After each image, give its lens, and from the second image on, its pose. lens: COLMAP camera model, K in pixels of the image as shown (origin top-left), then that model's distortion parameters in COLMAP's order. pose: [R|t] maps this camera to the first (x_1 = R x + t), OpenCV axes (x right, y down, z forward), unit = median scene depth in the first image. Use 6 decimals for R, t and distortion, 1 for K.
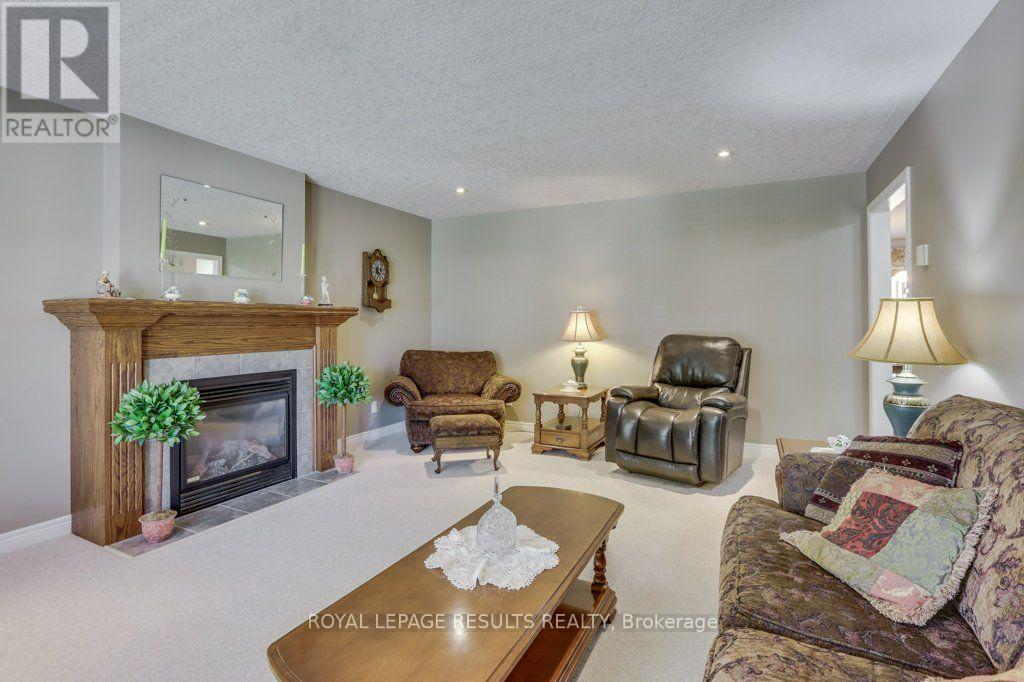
lens RADIAL K [[490.2, 0, 505.1], [0, 490.2, 315.5], [0, 0, 1]] dist [-0.005491, 0.000256]
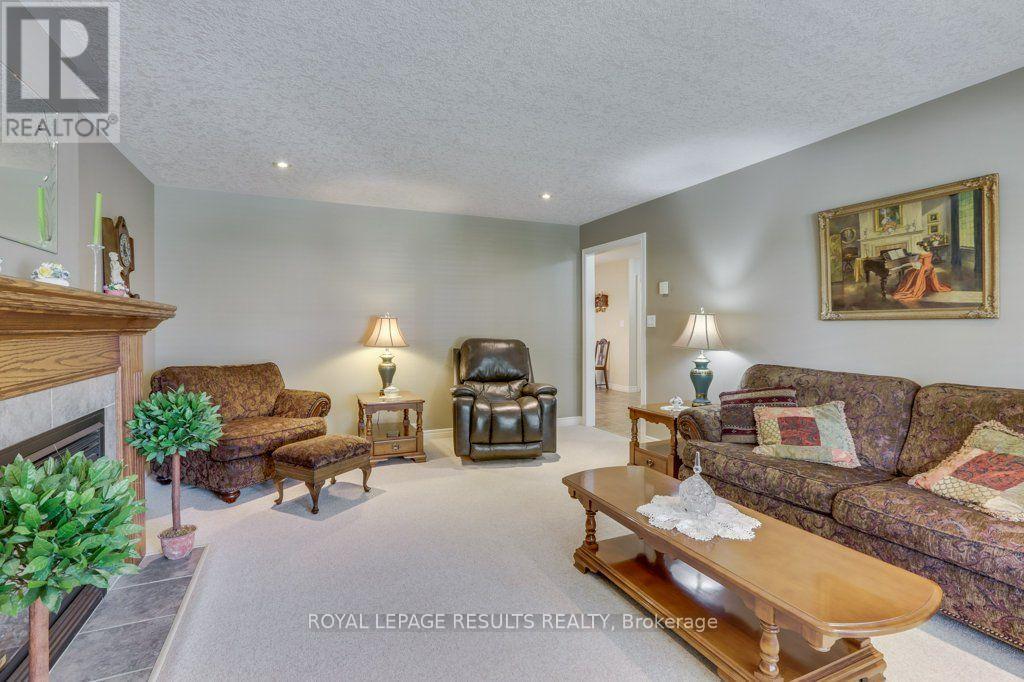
lens RADIAL K [[469.3, 0, 503.9], [0, 469.3, 325.4], [0, 0, 1]] dist [-0.005818, 0.001104]
pose [[0.647519, 0.001857, 0.762047, -0.522280], [-0.007799, 0.999961, 0.004190, 0.004111], [-0.762009, -0.008656, 0.647508, 0.260367]]
